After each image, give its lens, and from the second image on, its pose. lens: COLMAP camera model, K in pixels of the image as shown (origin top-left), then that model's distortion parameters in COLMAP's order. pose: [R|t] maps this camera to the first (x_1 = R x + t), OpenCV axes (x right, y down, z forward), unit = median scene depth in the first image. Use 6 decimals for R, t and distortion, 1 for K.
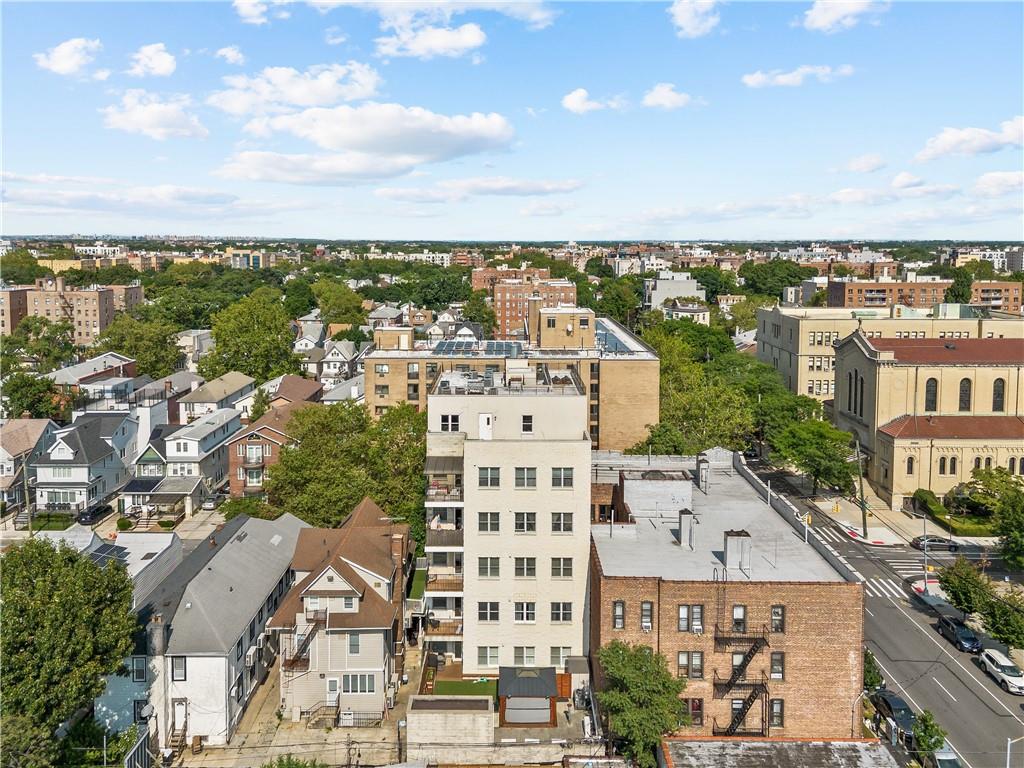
lens RADIAL K [[726.6, 0, 519.2], [0, 726.6, 366.0], [0, 0, 1]] dist [0.060186, -0.052607]
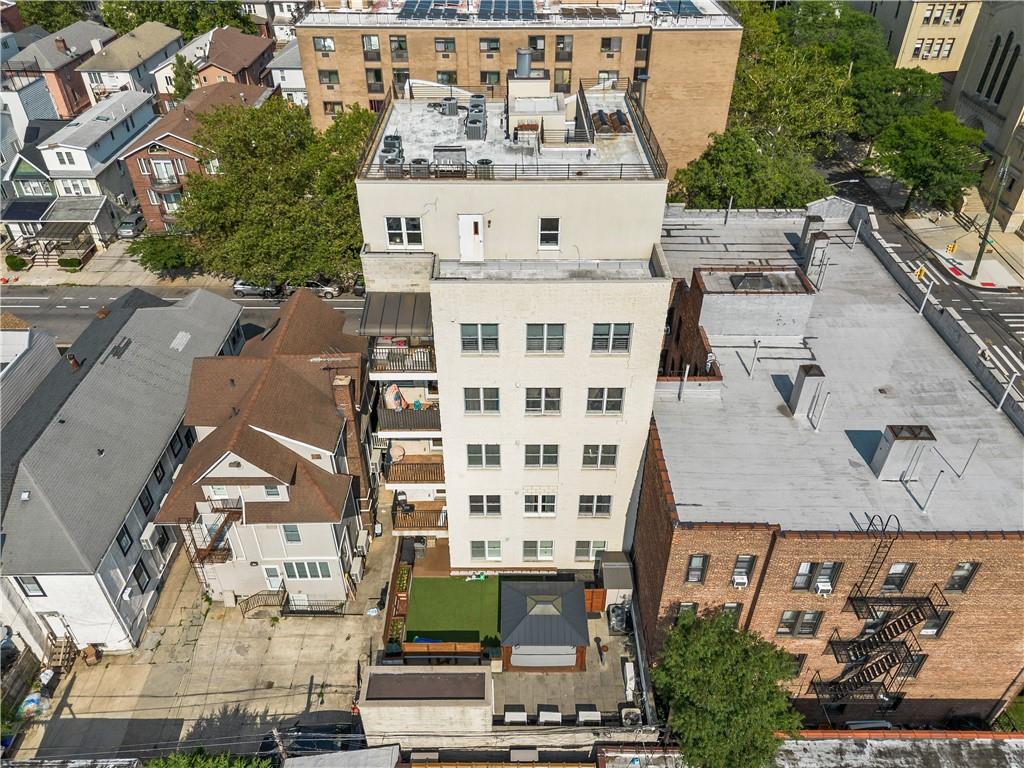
lens RADIAL K [[726.6, 0, 519.2], [0, 726.6, 366.0], [0, 0, 1]] dist [0.060186, -0.052607]
pose [[0.999966, 0.003856, -0.007254, -0.006049], [-0.000091, 0.888109, 0.459634, -0.071275], [0.008215, -0.459617, 0.888079, 0.431213]]
